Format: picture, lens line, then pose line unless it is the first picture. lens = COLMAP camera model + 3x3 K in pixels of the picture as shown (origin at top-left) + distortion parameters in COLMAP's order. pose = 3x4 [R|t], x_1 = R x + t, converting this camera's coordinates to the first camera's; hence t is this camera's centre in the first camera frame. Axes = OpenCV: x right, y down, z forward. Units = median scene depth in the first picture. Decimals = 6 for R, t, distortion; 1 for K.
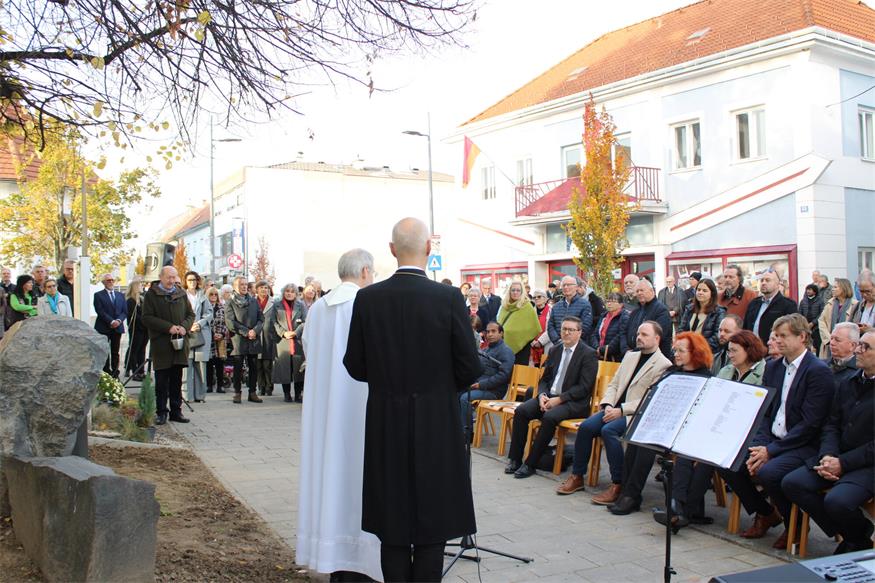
lens RADIAL K [[921.5, 0, 442.5], [0, 921.5, 286.4], [0, 0, 1]] dist [-0.028368, 0.000000]
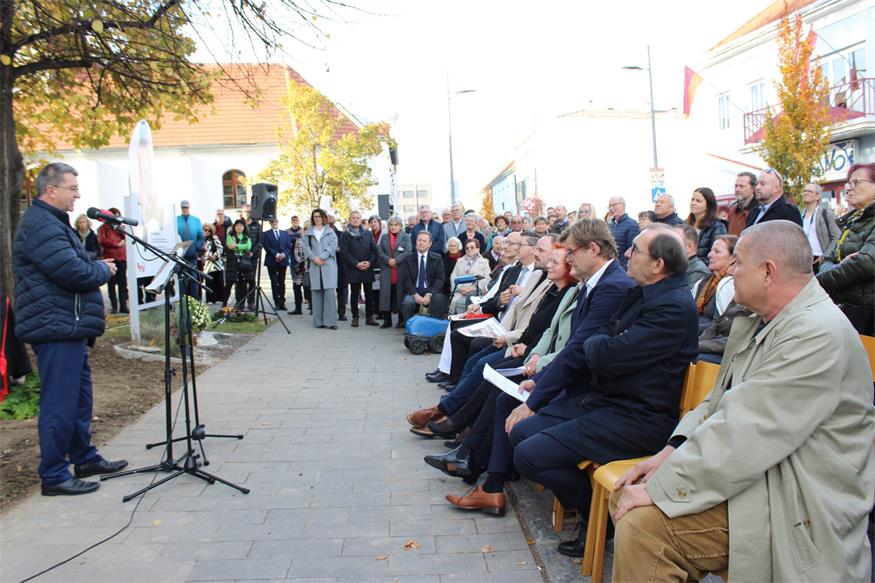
lens RADIAL K [[816.7, 0, 441.2], [0, 816.7, 296.4], [0, 0, 1]] dist [-0.091972, 0.000000]
pose [[0.911992, 0.000053, -0.410208, 0.345715], [0.033652, 0.996620, 0.074945, 0.026655], [0.408825, -0.082153, 0.908908, 0.200256]]
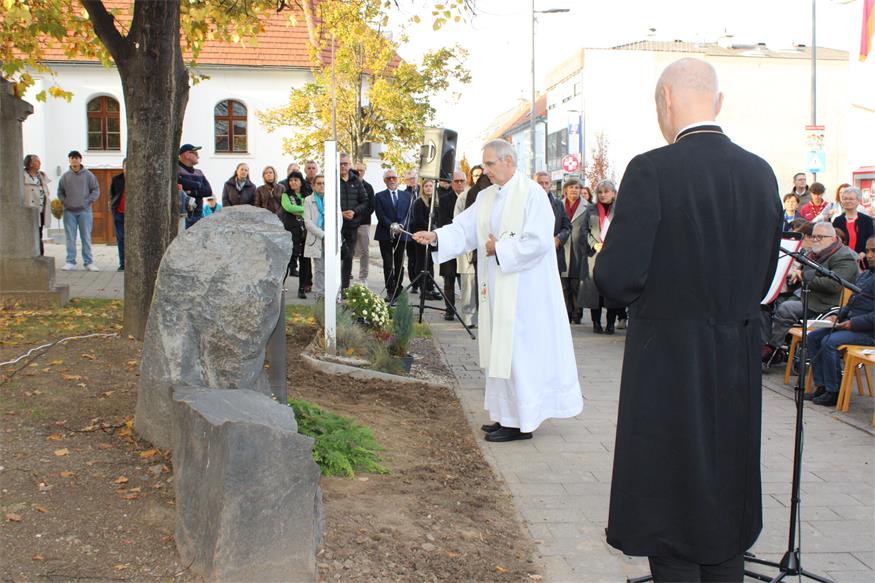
lens RADIAL K [[1082.2, 0, 400.2], [0, 1082.2, 291.0], [0, 0, 1]] dist [-0.085469, 0.000000]
pose [[0.925080, 0.040000, -0.377660, 0.027187], [-0.007063, 0.996078, 0.088200, 0.012951], [0.379707, -0.078925, 0.921734, 0.123138]]
